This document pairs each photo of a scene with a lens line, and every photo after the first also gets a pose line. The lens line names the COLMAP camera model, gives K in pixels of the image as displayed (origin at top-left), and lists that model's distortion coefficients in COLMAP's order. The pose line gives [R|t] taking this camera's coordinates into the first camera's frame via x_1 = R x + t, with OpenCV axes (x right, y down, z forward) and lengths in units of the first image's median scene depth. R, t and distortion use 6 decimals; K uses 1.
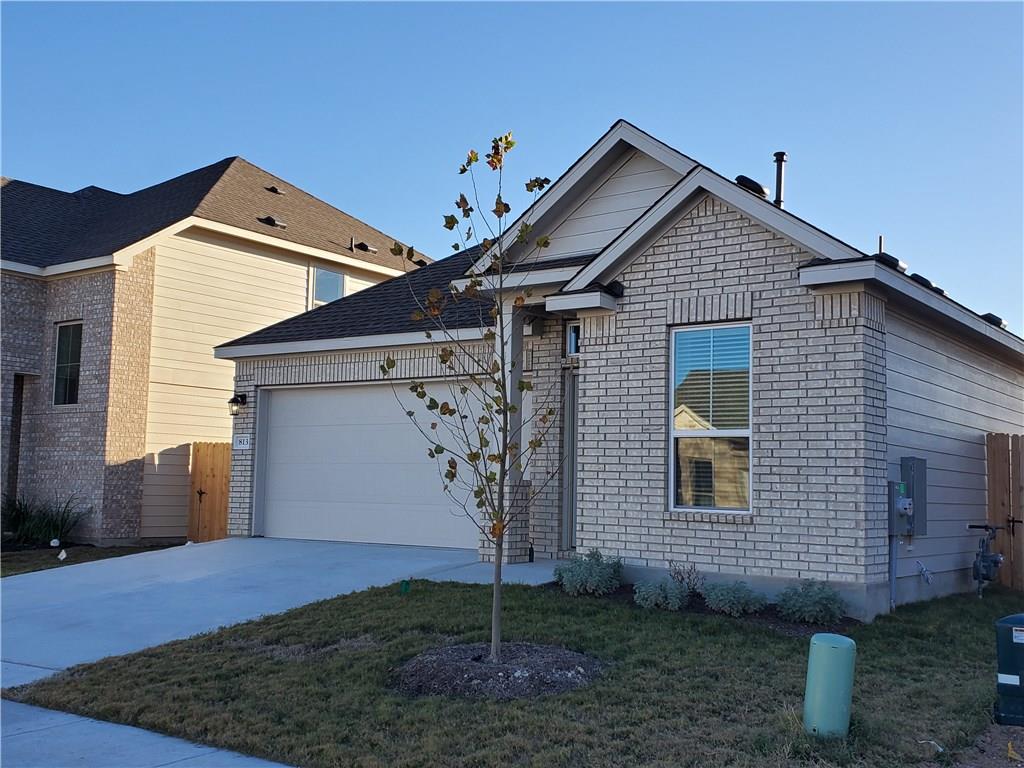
lens RADIAL K [[1076.0, 0, 511.3], [0, 1076.0, 382.6], [0, 0, 1]] dist [0.012117, 0.000000]
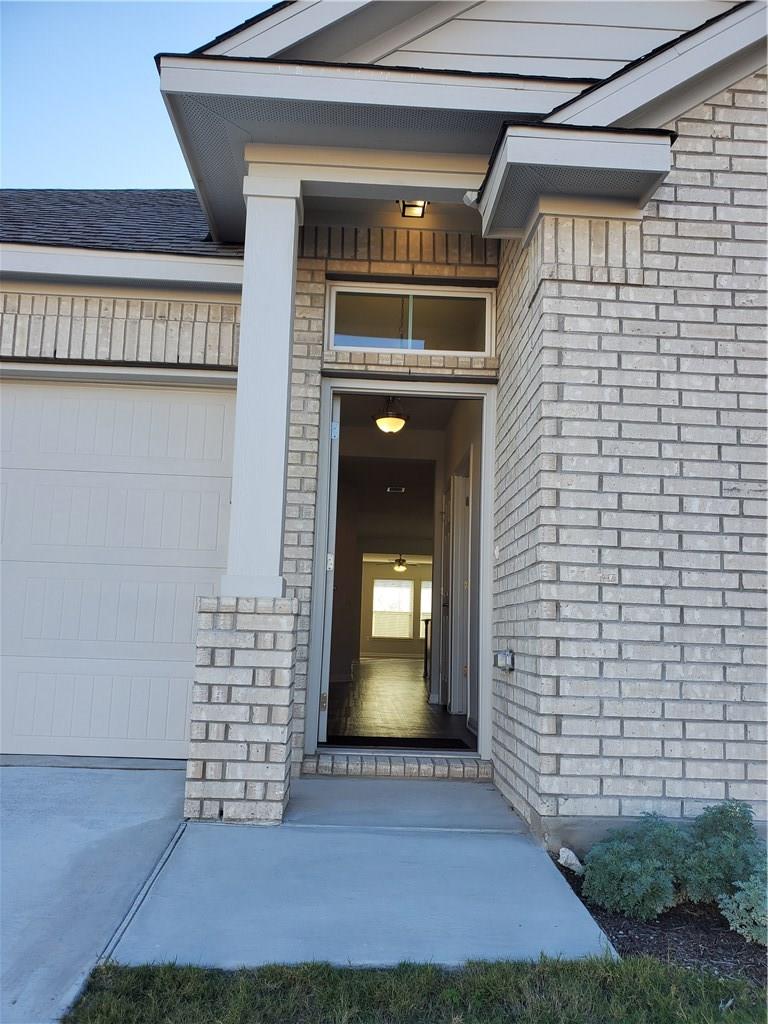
lens RADIAL K [[810.0, 0, 383.9], [0, 810.0, 522.8], [0, 0, 1]] dist [-0.003116, -0.003032]
pose [[0.779599, 0.084304, 0.620579, -0.174171], [-0.076521, 0.996296, -0.039215, 0.077652], [-0.621586, -0.016916, 0.783163, 0.814644]]
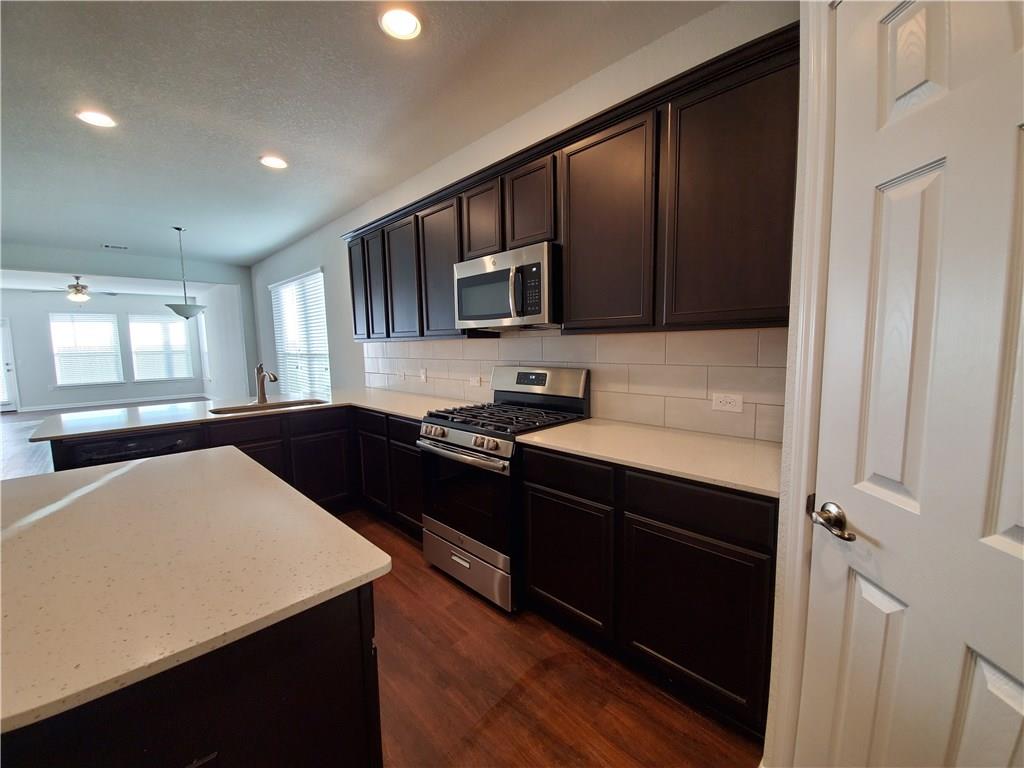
lens RADIAL K [[412.7, 0, 523.1], [0, 412.7, 385.9], [0, 0, 1]] dist [-0.009548, -0.003302]
pose [[0.132284, -0.126265, 0.983137, 0.450395], [-0.084134, 0.986844, 0.138062, 0.096506], [-0.987635, -0.100979, 0.119921, 1.434533]]
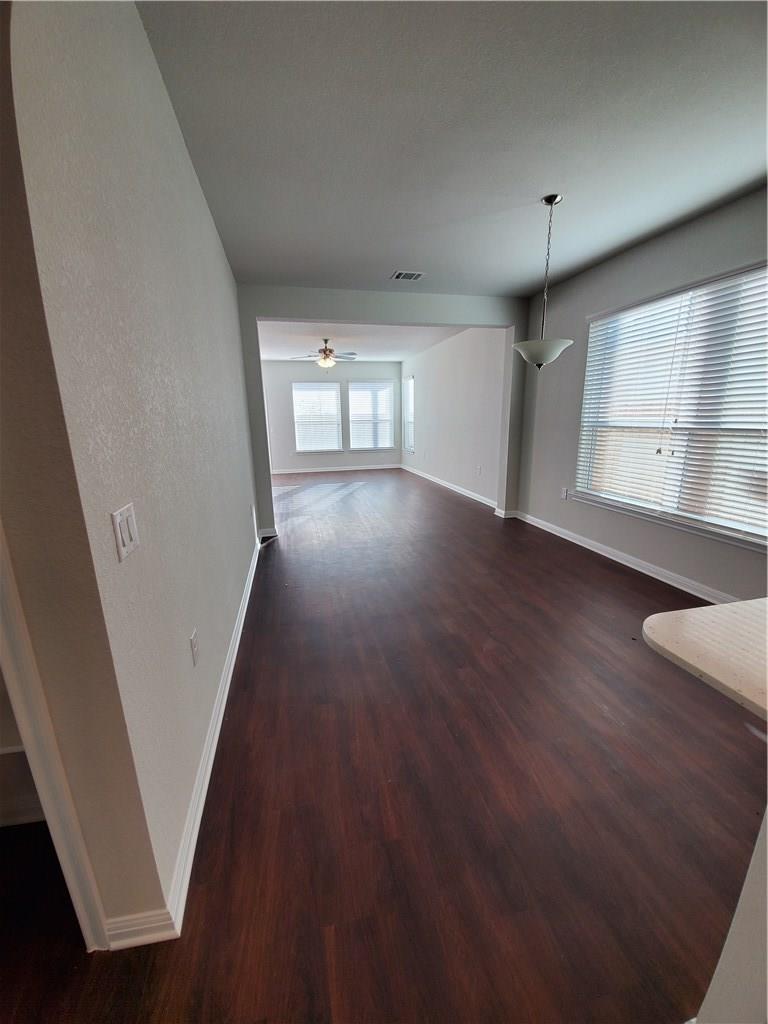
lens RADIAL K [[412.7, 0, 378.3], [0, 412.7, 516.5], [0, 0, 1]] dist [-0.009548, -0.003302]
pose [[0.659233, -0.210116, 0.721985, 0.567137], [-0.044875, 0.947460, 0.316710, 0.129213], [-0.750599, -0.241184, 0.615168, 1.748601]]
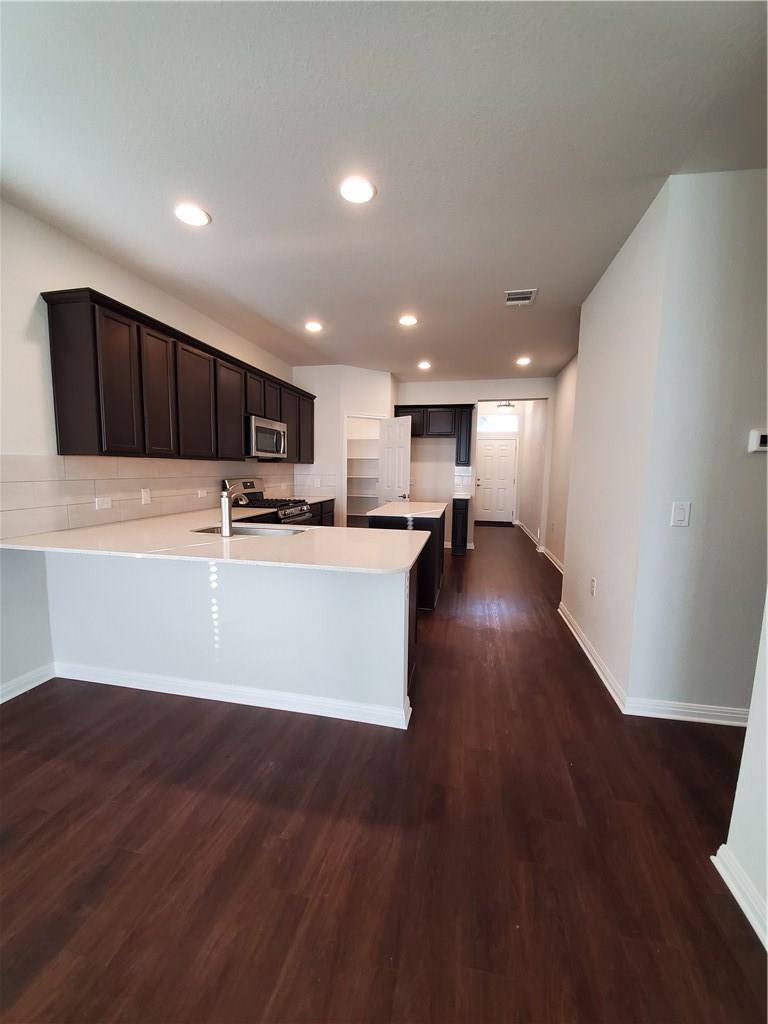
lens RADIAL K [[412.7, 0, 389.3], [0, 412.7, 508.7], [0, 0, 1]] dist [-0.009548, -0.003302]
pose [[-0.903852, 0.006970, -0.427788, 0.731517], [0.011936, 0.999889, -0.008926, 0.153590], [0.427678, -0.013174, -0.903835, 1.897203]]
